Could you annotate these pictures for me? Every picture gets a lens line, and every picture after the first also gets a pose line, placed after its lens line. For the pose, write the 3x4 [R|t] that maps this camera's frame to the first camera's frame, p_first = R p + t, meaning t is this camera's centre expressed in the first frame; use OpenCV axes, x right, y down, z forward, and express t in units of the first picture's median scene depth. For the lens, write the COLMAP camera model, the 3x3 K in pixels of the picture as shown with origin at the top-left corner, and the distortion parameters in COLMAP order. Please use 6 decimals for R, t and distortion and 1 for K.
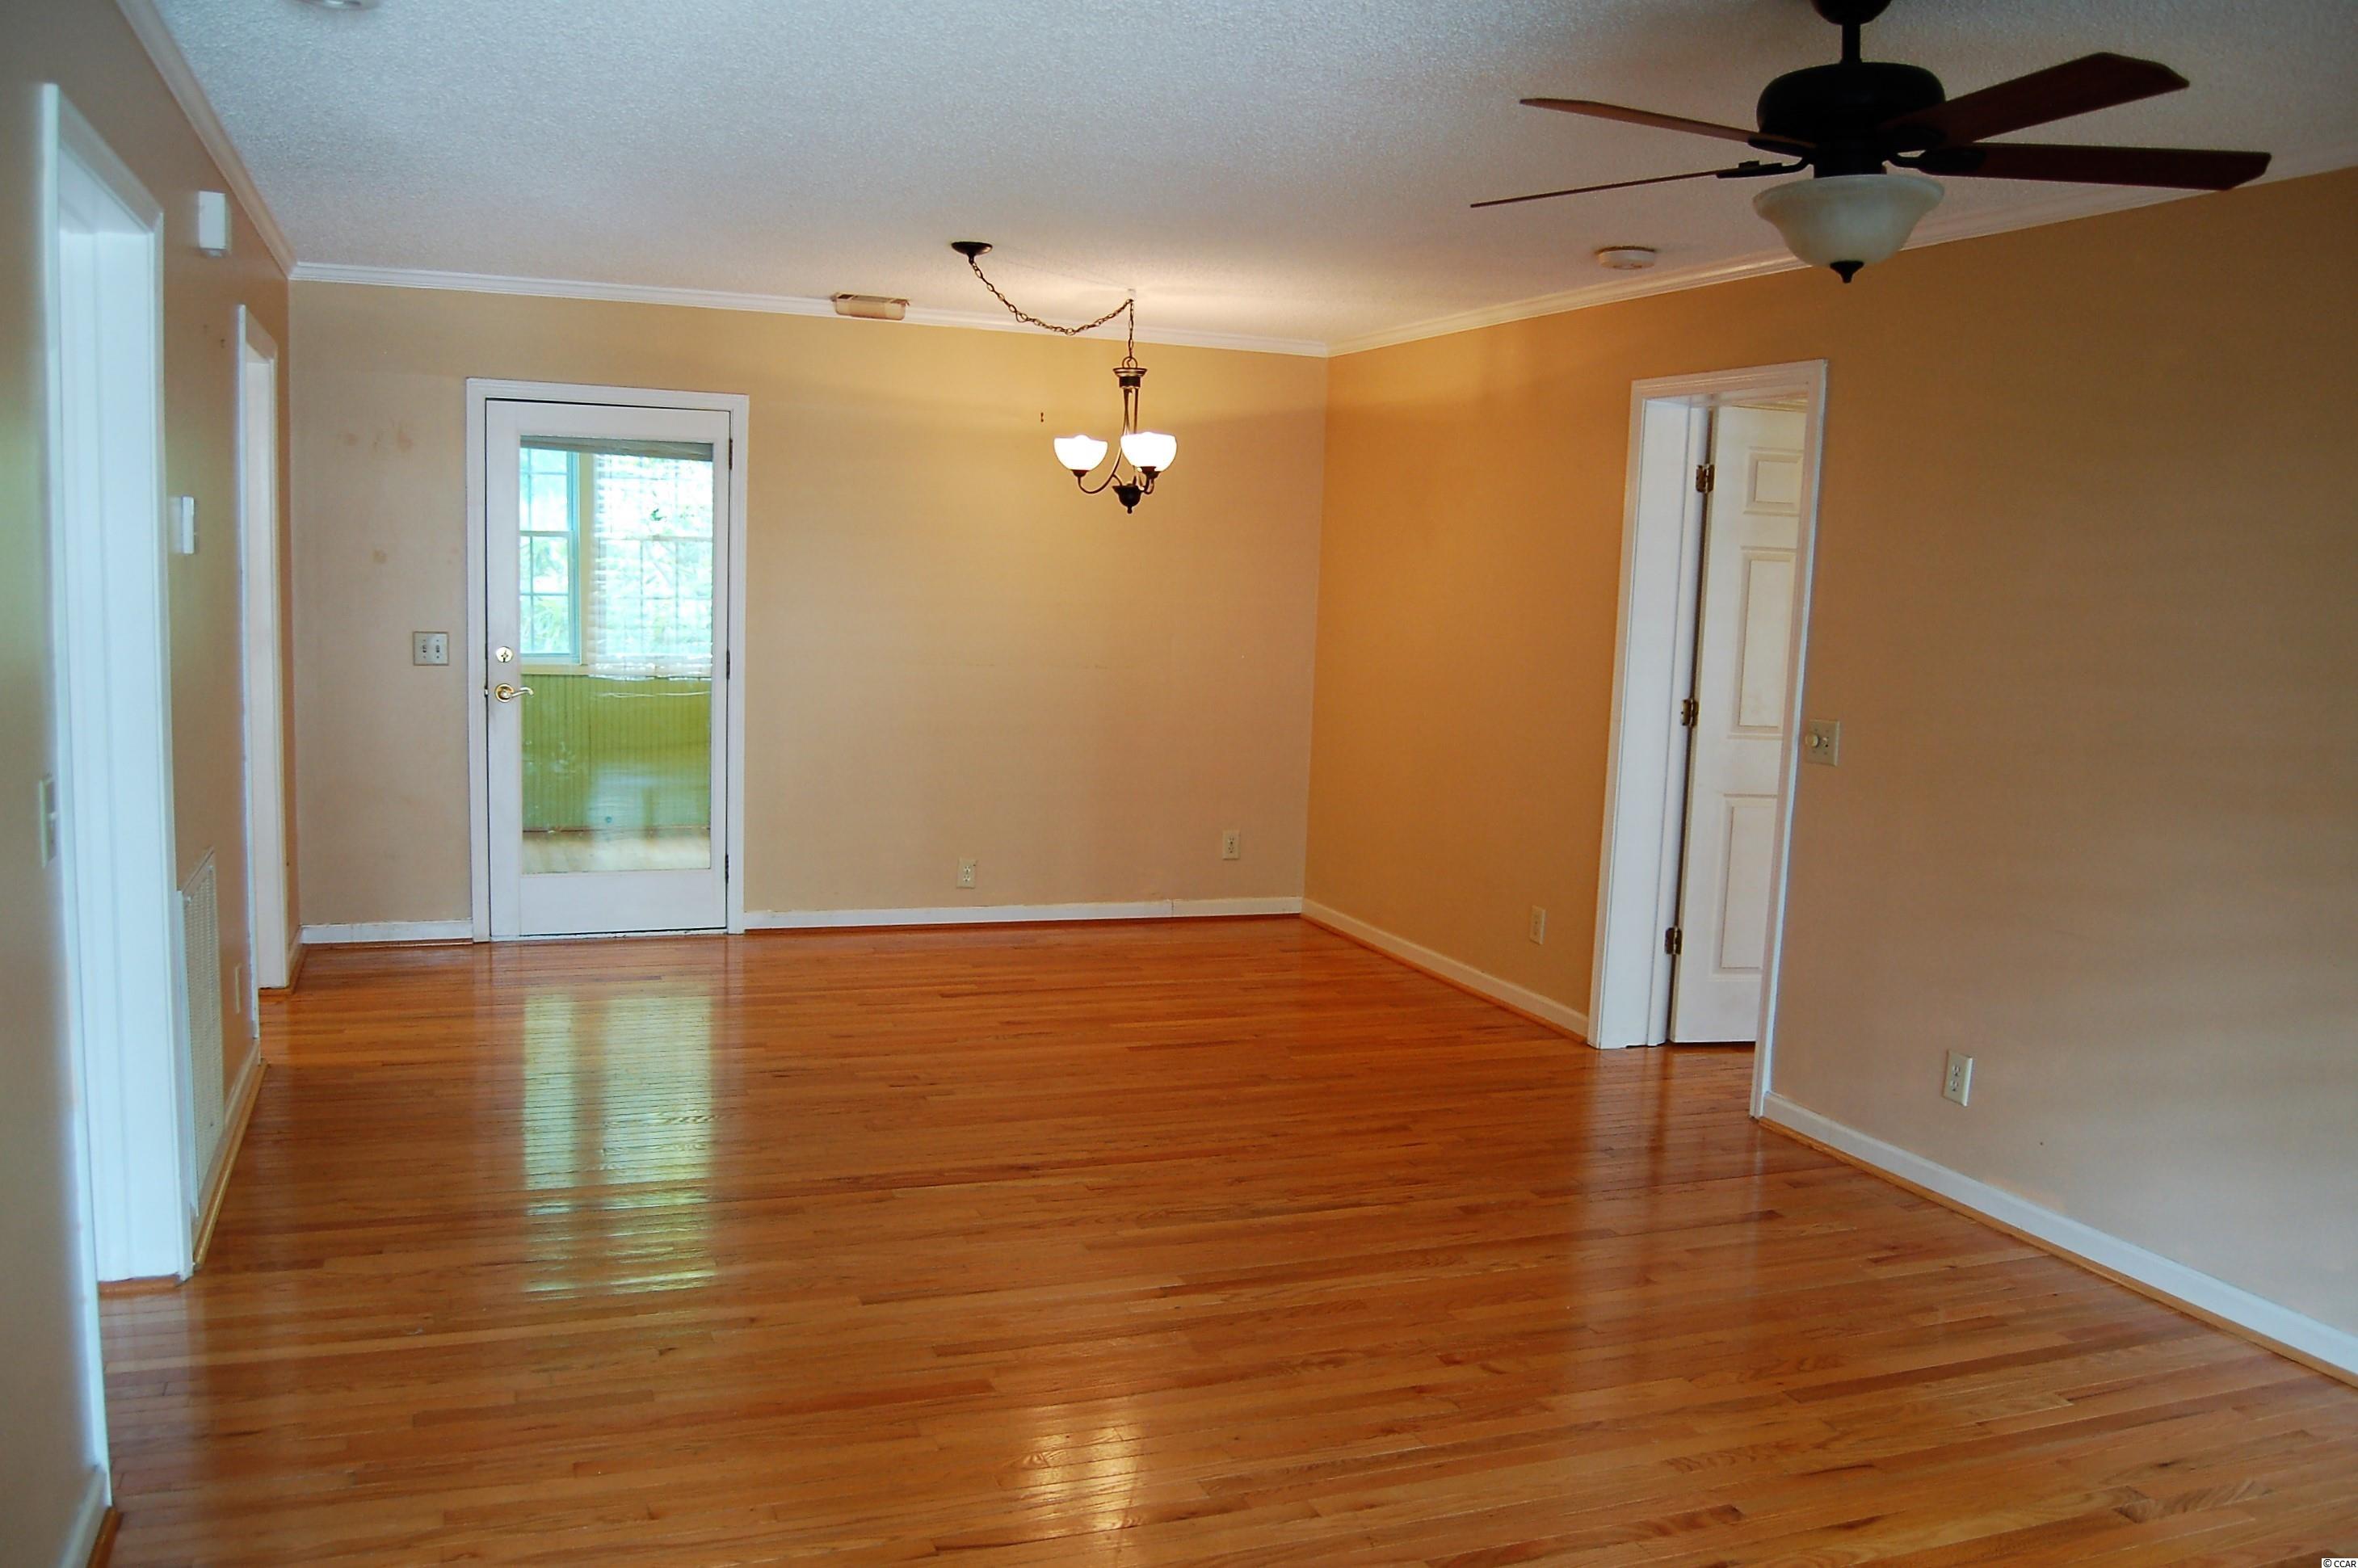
lens RADIAL K [[1879.9, 0, 1179.0], [0, 1879.9, 784.0], [0, 0, 1]] dist [-0.046147, -0.002660]
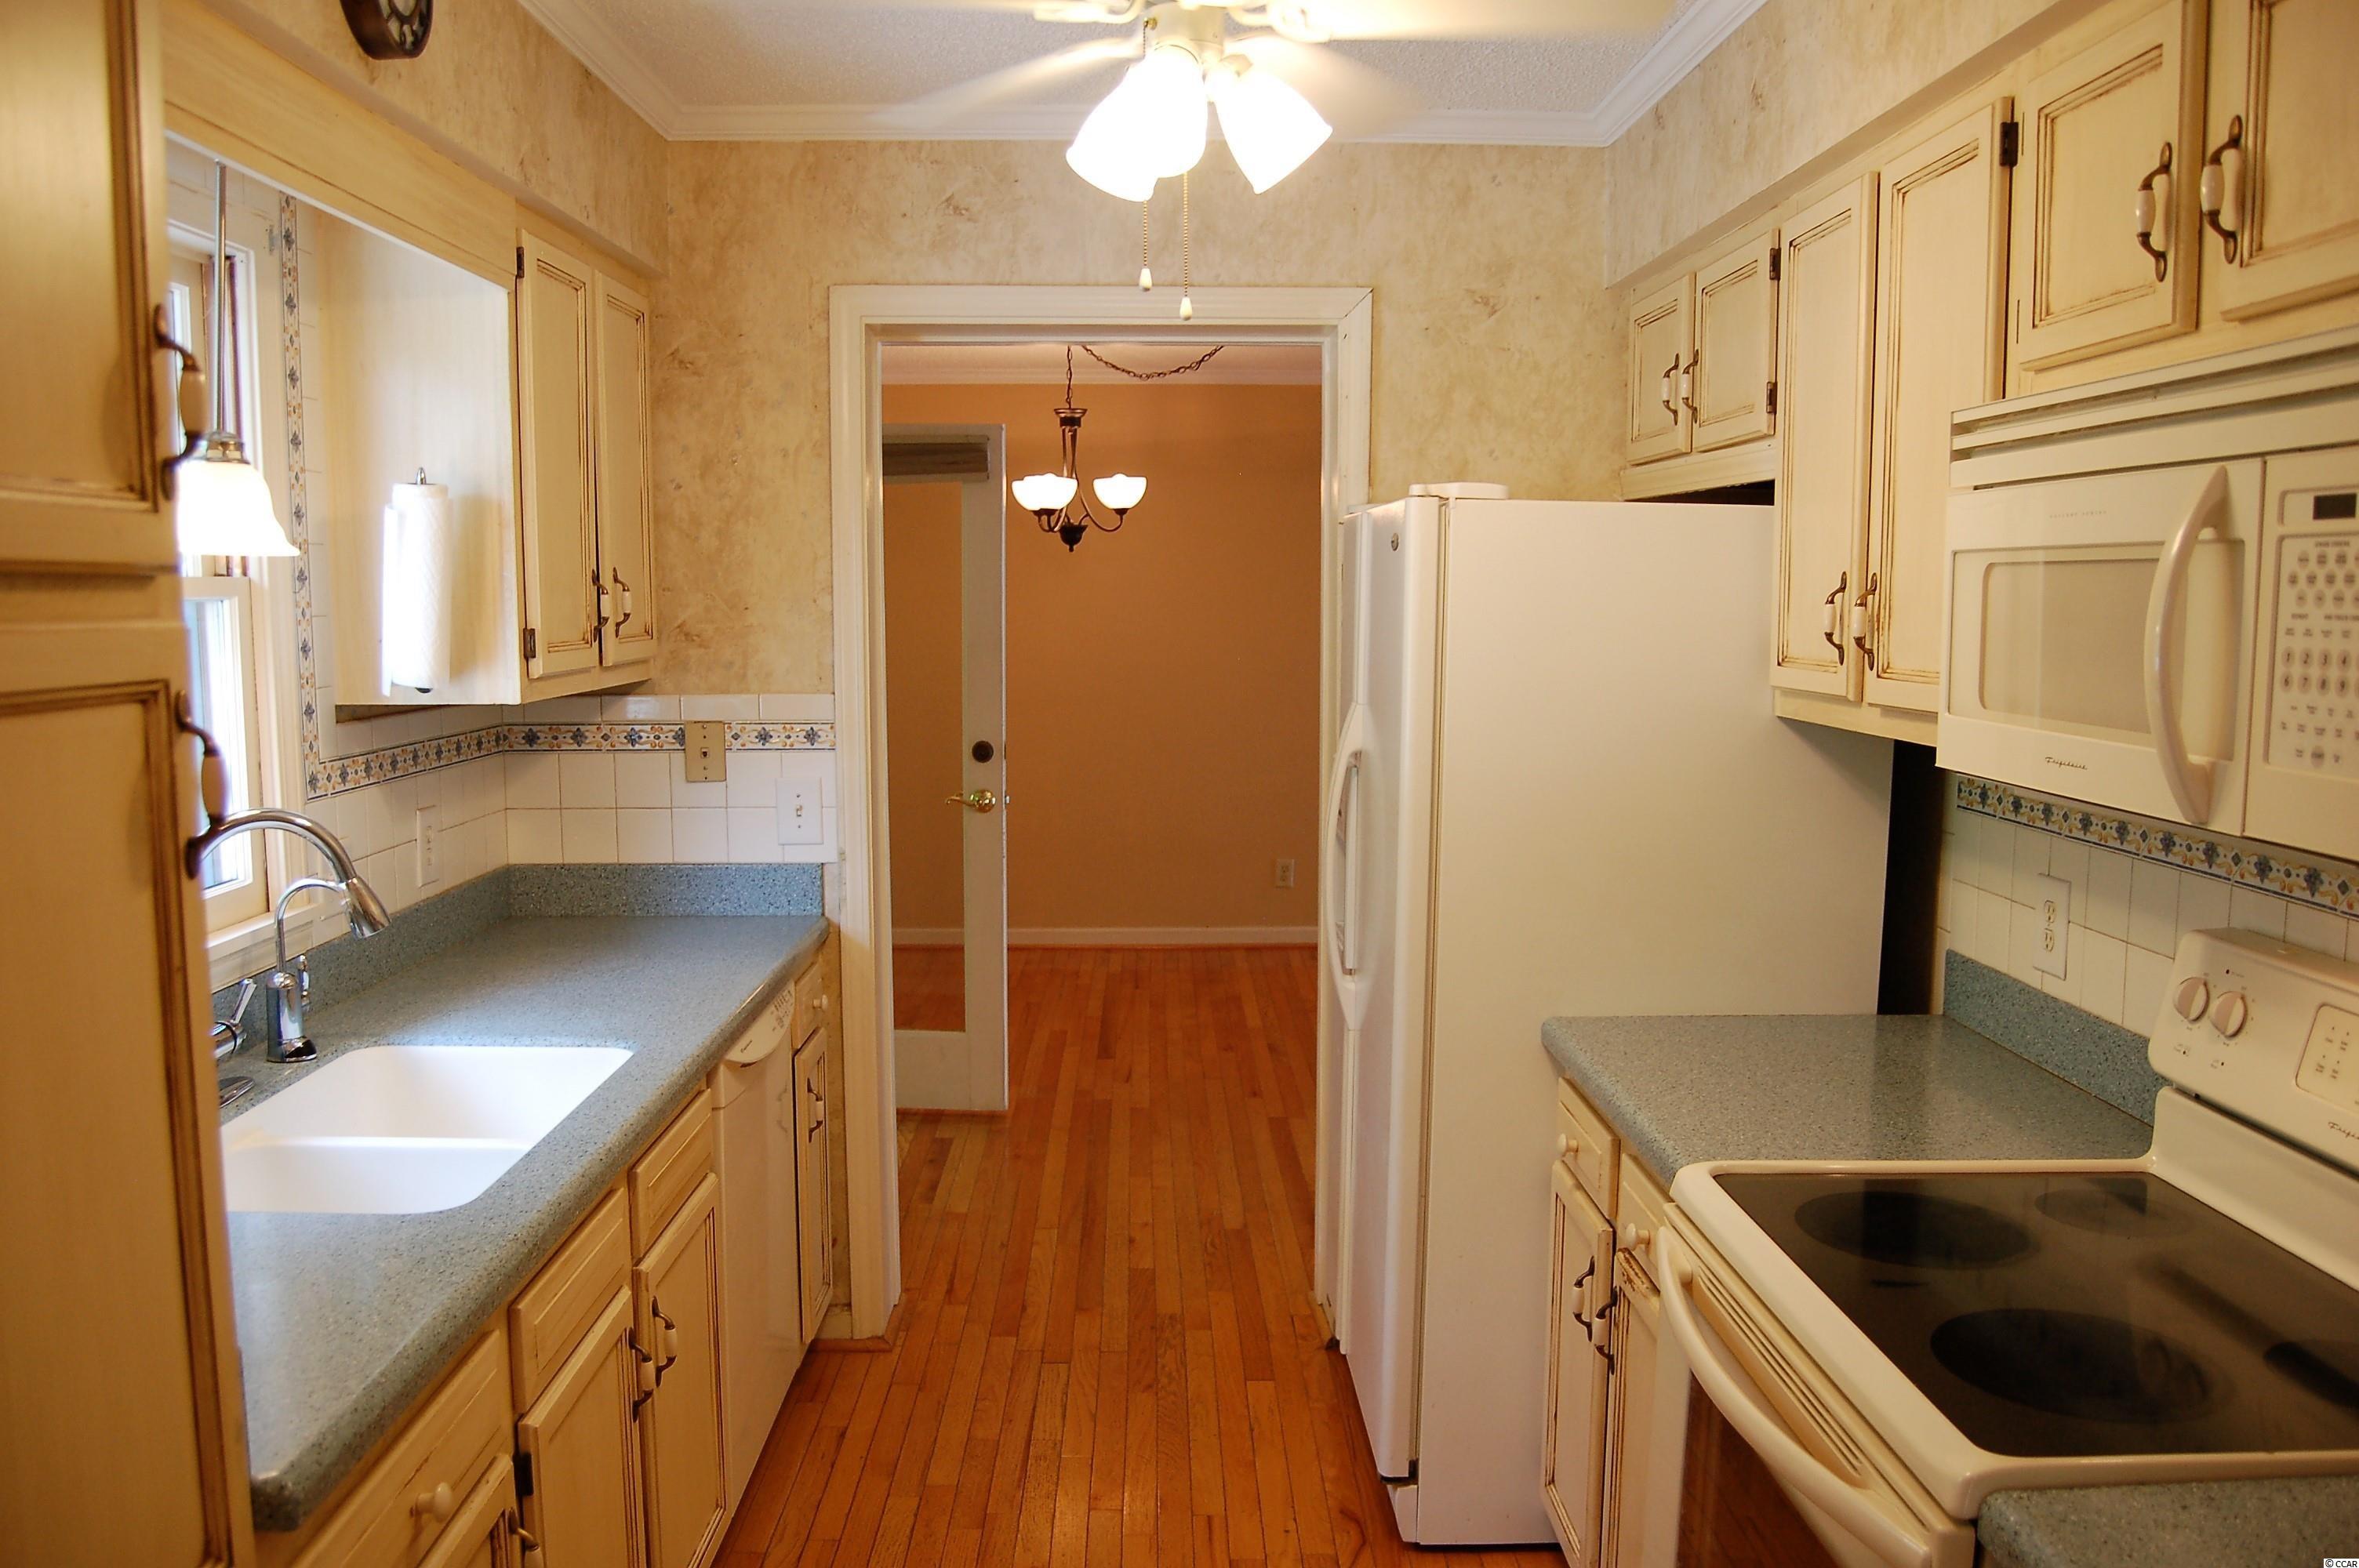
lens RADIAL K [[1880.4, 0, 1179.5], [0, 1880.4, 784.0], [0, 0, 1]] dist [-0.046147, -0.002660]
pose [[0.339927, -0.137211, 0.930389, -0.982449], [0.126430, 0.986986, 0.099365, -0.115734], [-0.931915, 0.083852, 0.352851, 0.607791]]
